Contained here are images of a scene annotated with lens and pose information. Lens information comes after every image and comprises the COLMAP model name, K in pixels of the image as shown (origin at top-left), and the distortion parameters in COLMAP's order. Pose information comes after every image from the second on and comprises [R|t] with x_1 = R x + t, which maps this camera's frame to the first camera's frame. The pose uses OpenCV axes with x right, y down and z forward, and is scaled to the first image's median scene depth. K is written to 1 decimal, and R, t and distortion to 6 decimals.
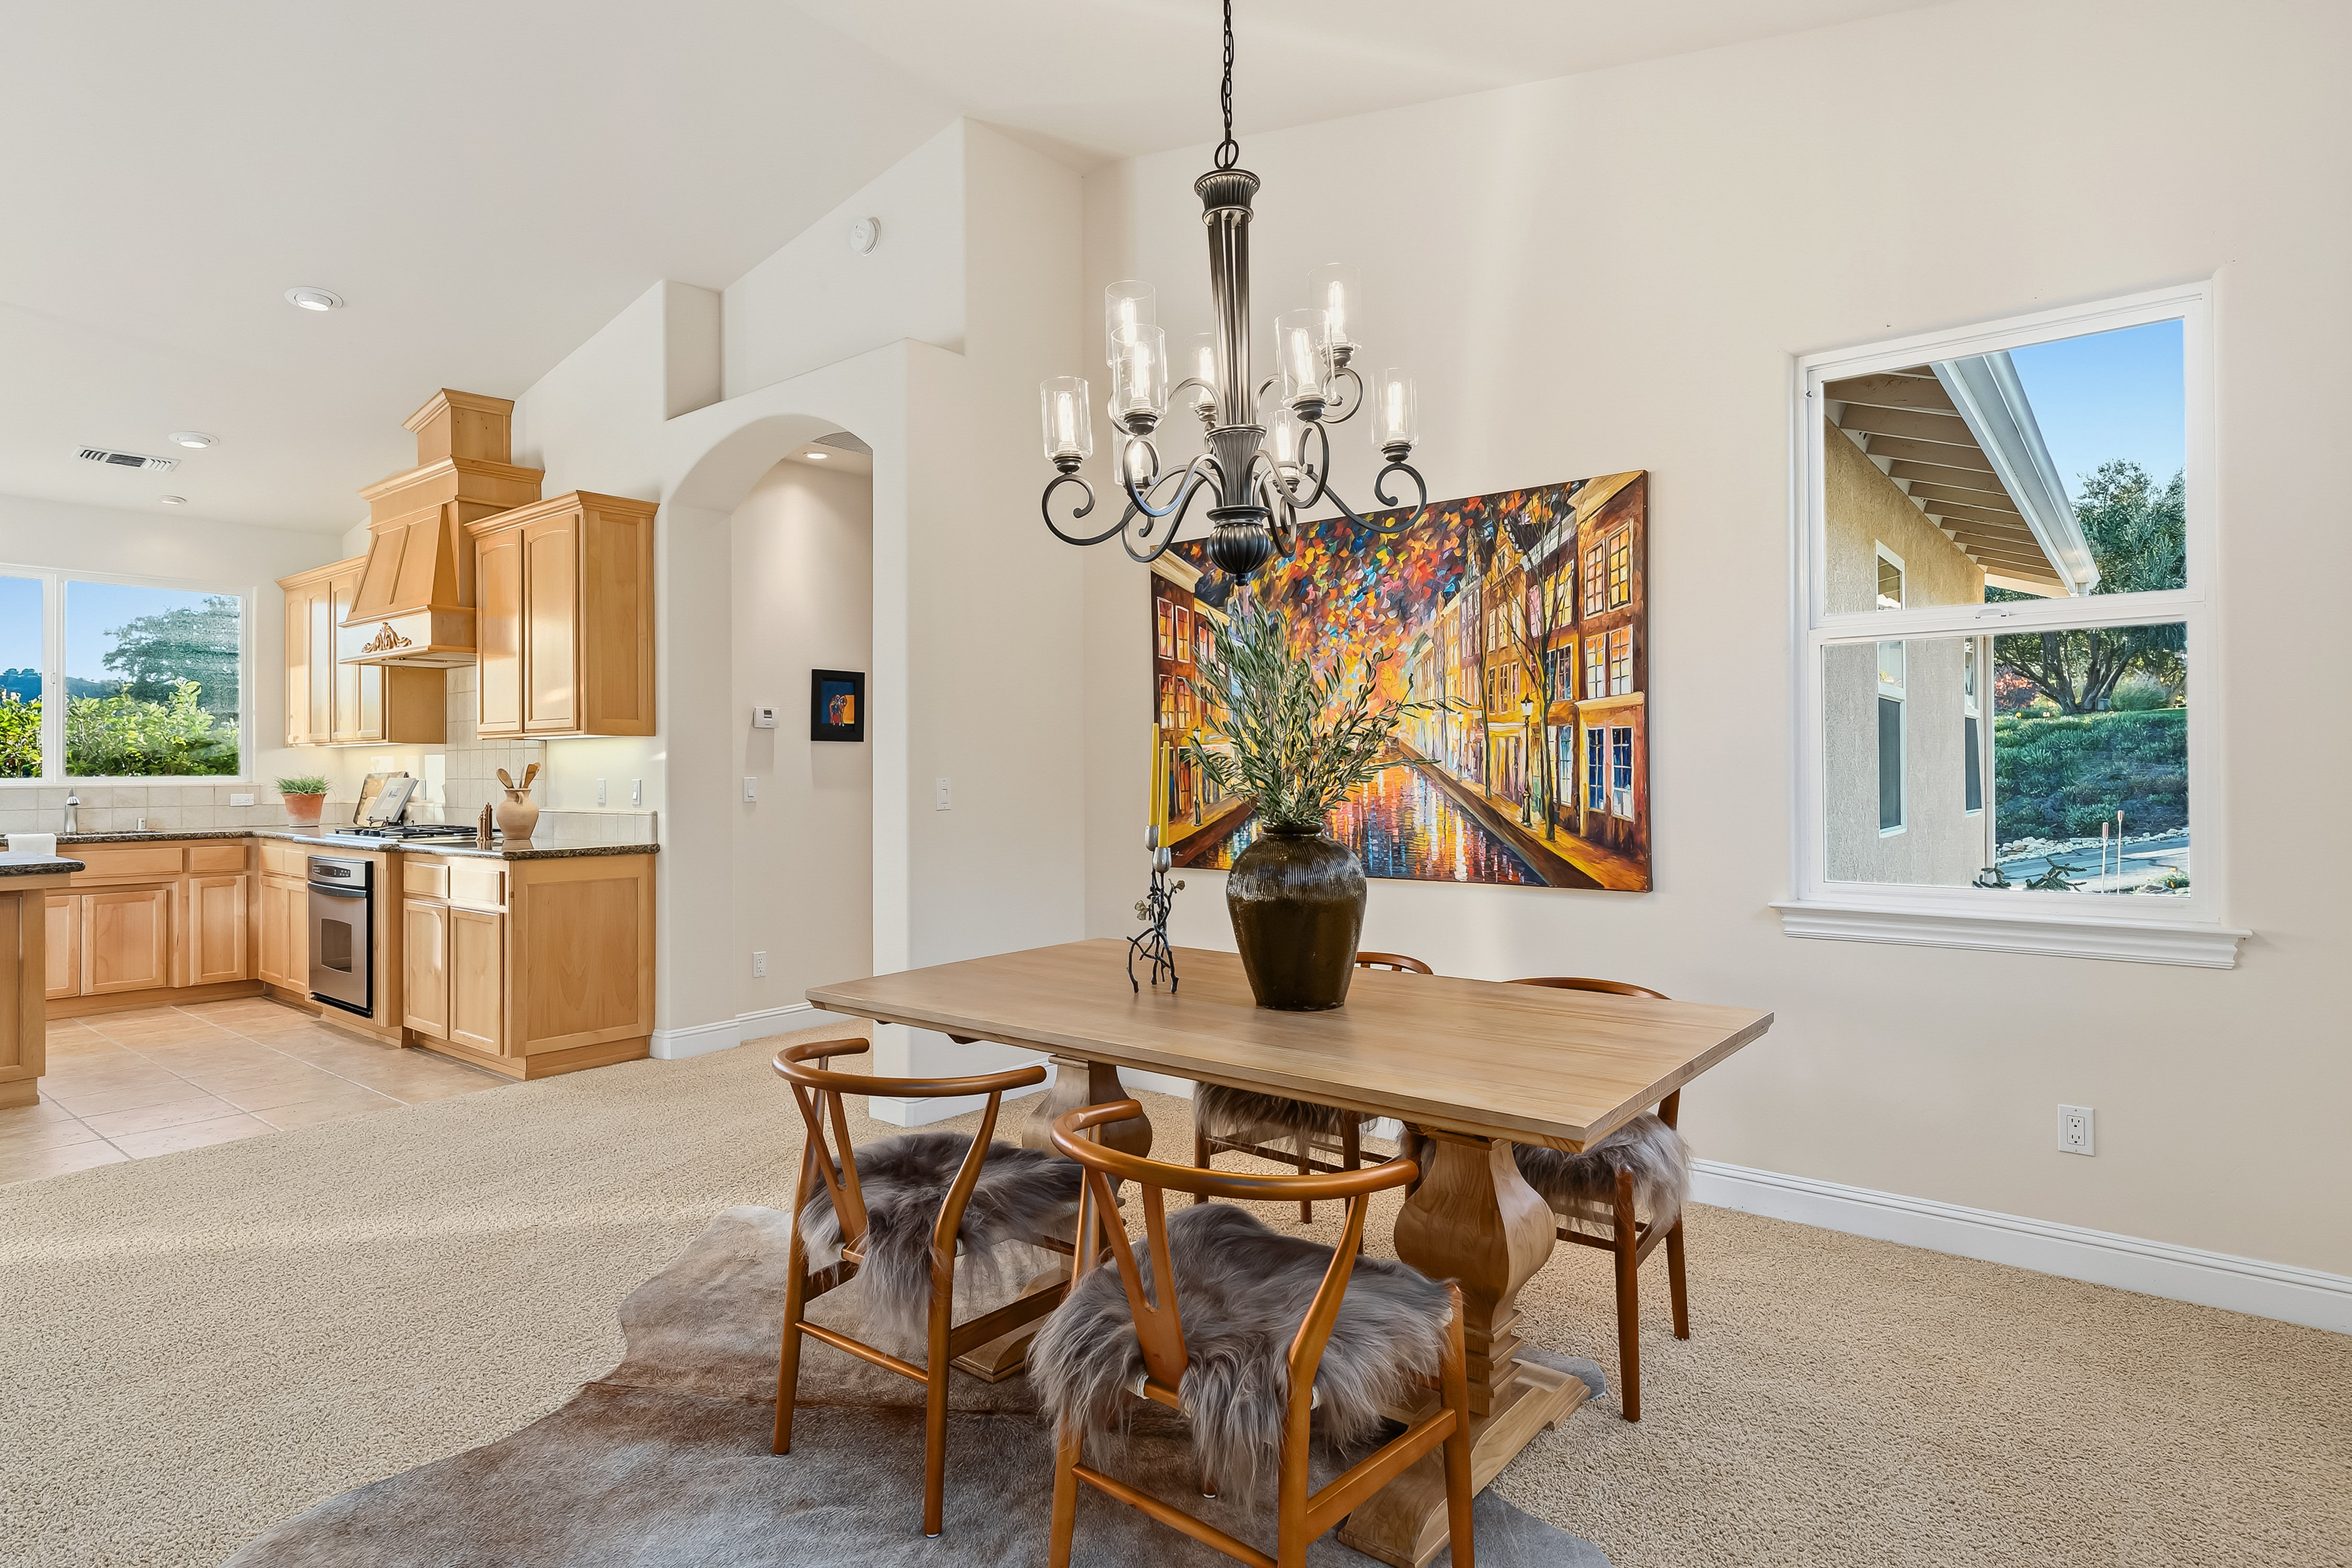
lens RADIAL K [[1260.2, 0, 1144.8], [0, 1260.2, 762.3], [0, 0, 1]] dist [0.001710, -0.000181]
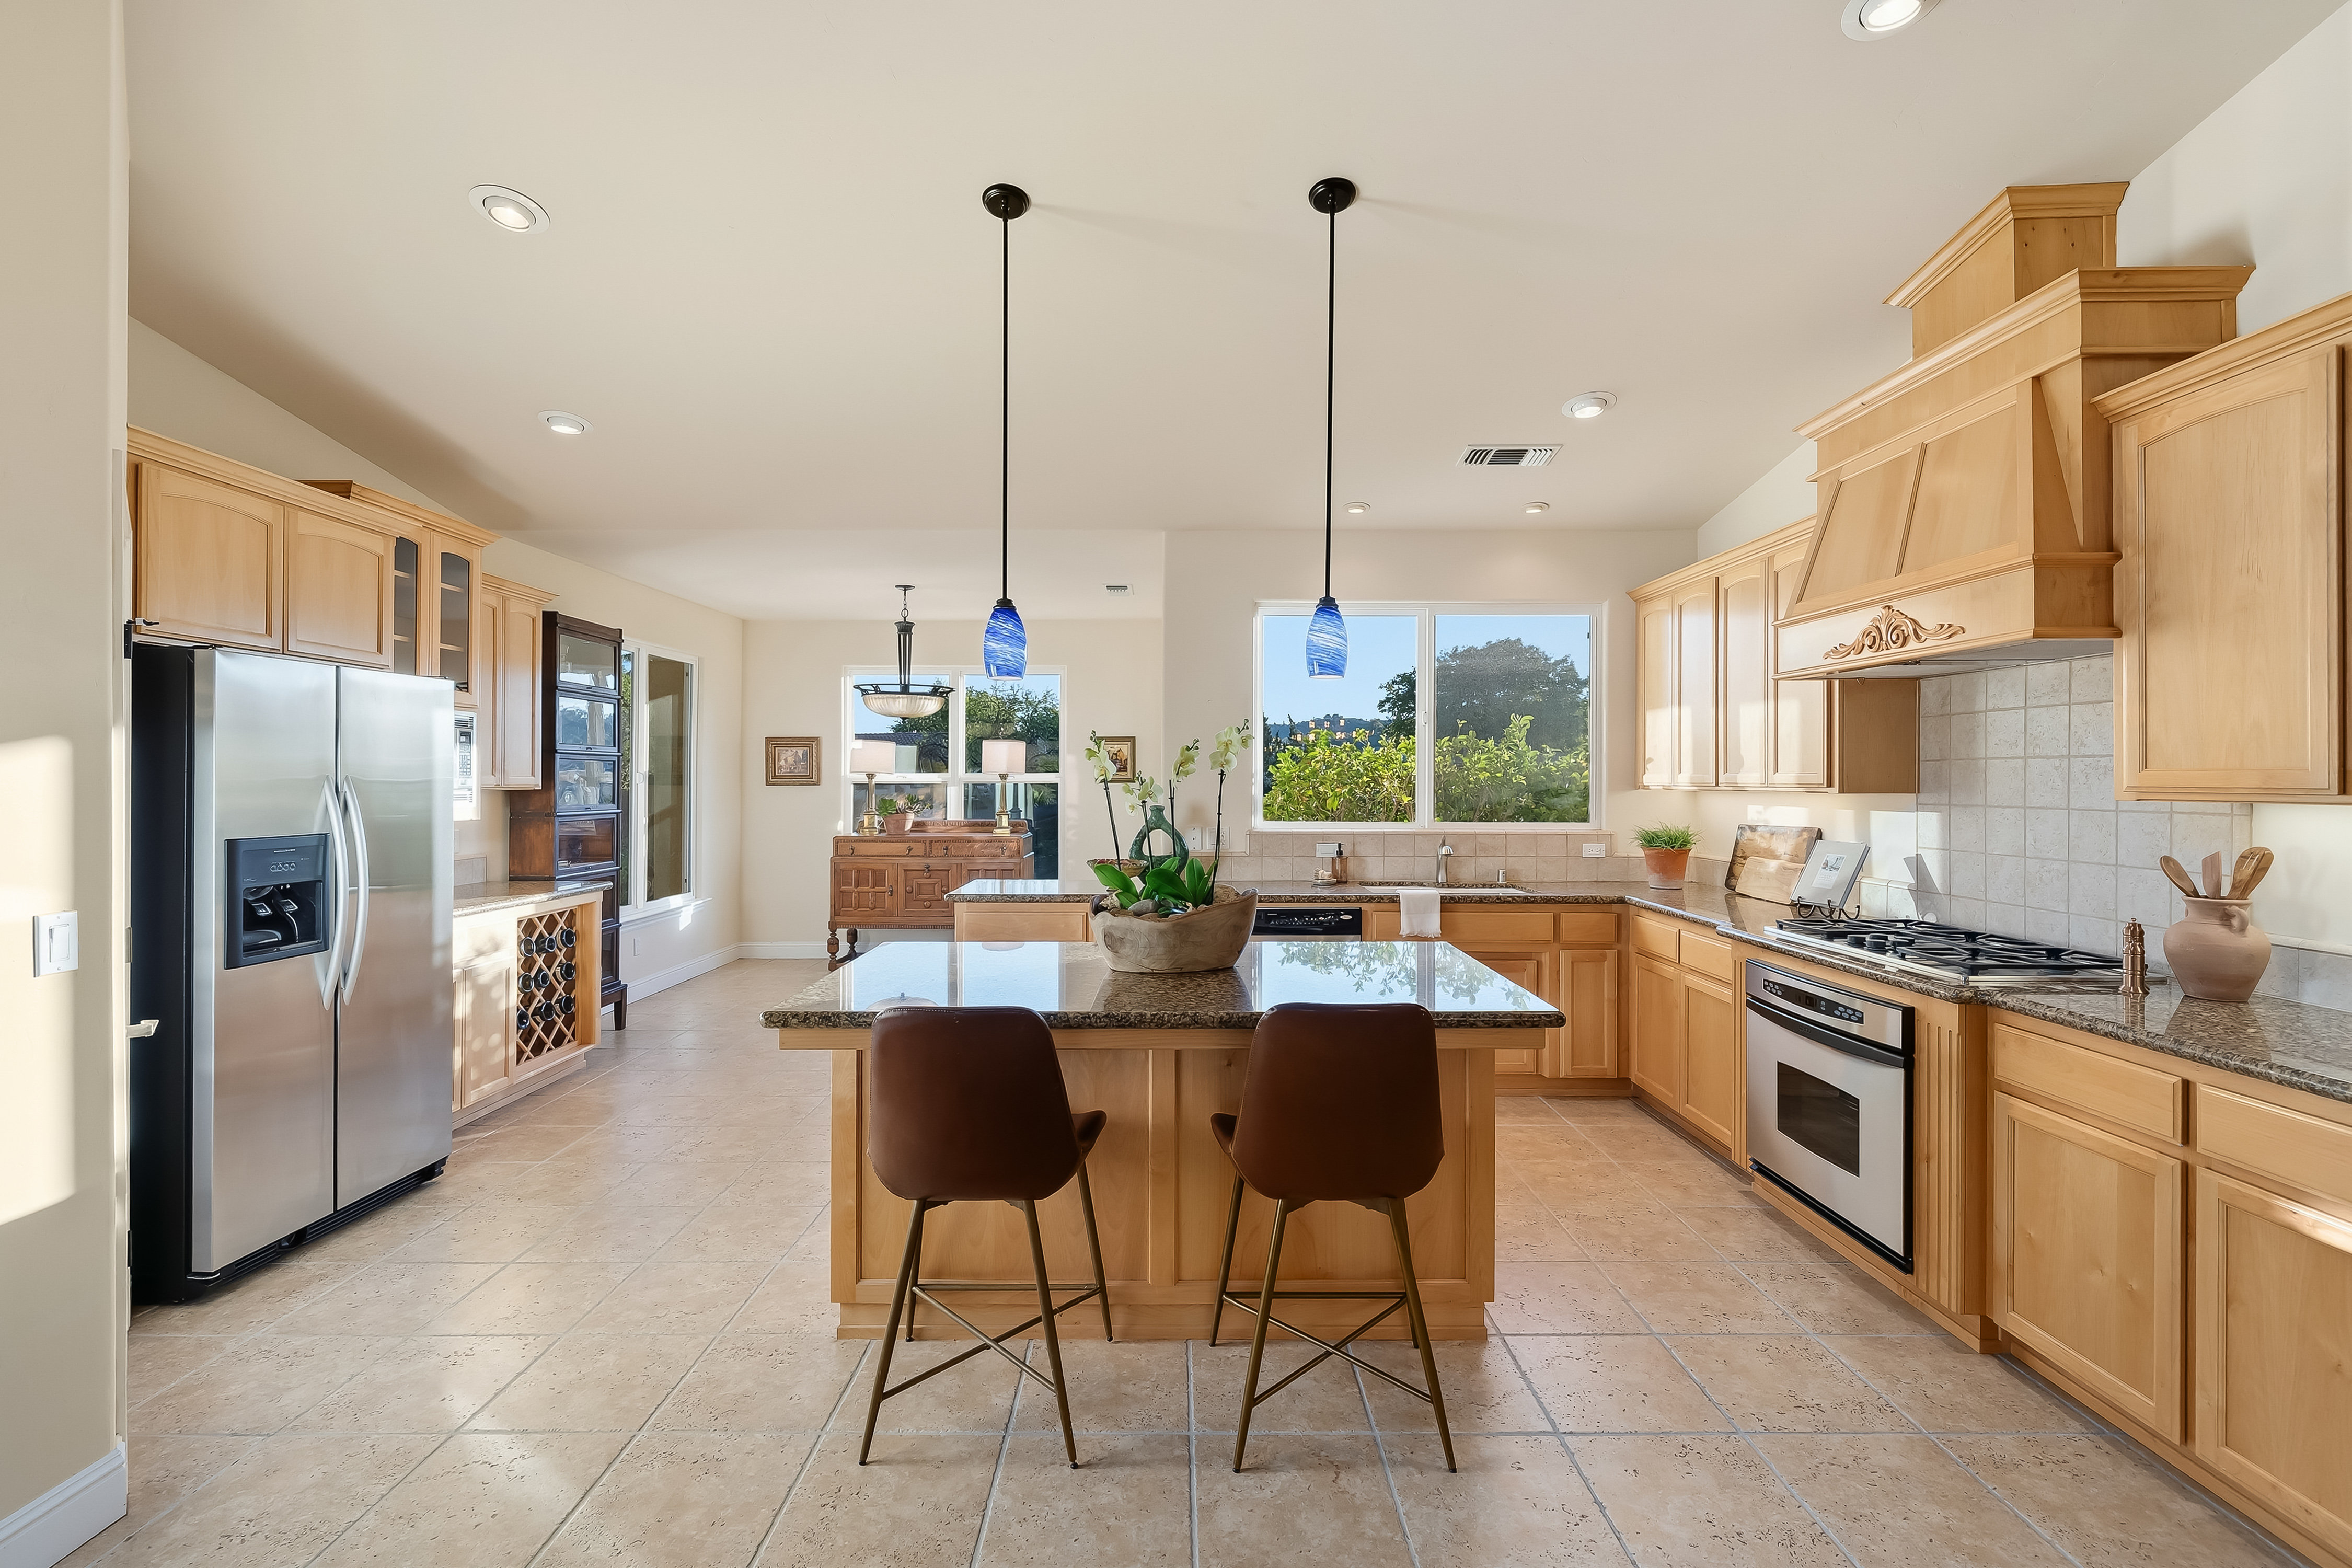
lens RADIAL K [[1038.3, 0, 1185.7], [0, 1038.3, 777.2], [0, 0, 1]] dist [-0.000566, 0.000164]
pose [[0.648282, 0.004017, -0.761389, -0.556808], [-0.000526, 0.999988, 0.004828, -0.036080], [0.761400, -0.002730, 0.648277, 0.516363]]
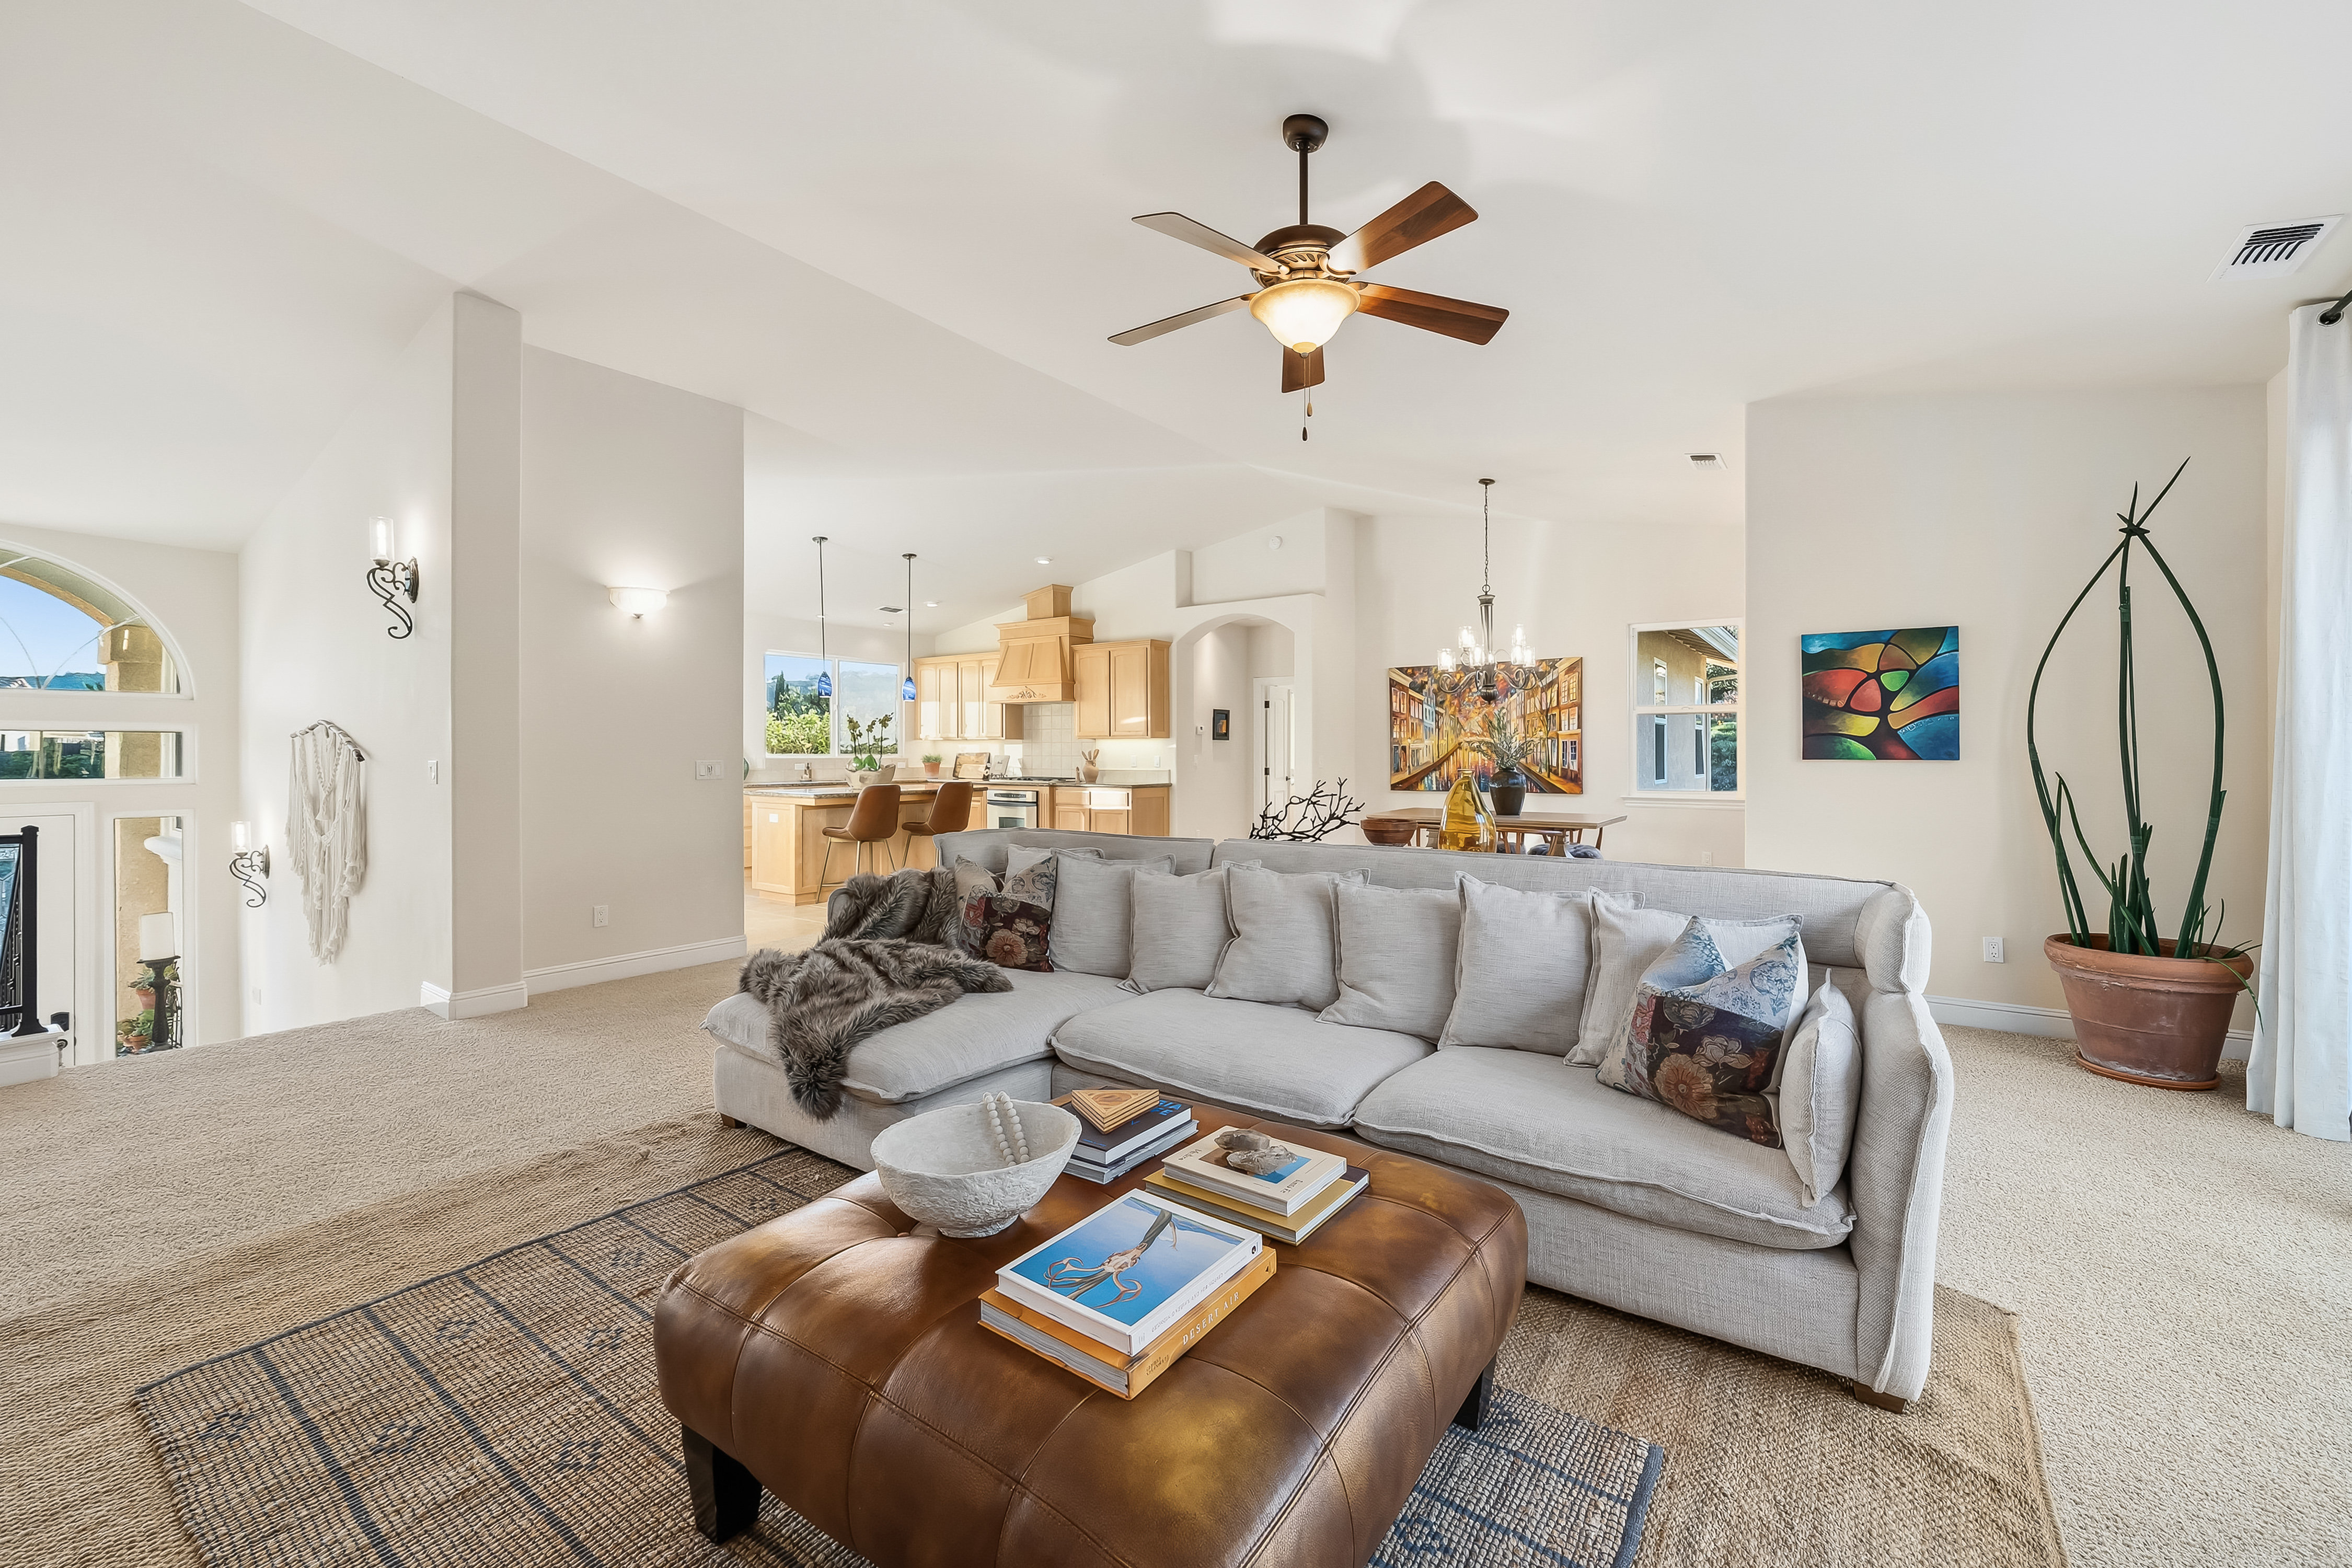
lens RADIAL K [[959.5, 0, 1207.6], [0, 959.5, 748.3], [0, 0, 1]] dist [-0.001710, -0.000125]
pose [[0.996254, 0.004994, 0.086331, -0.542467], [-0.005164, 0.999985, 0.001742, -0.006063], [-0.086321, -0.002181, 0.996265, -0.953992]]
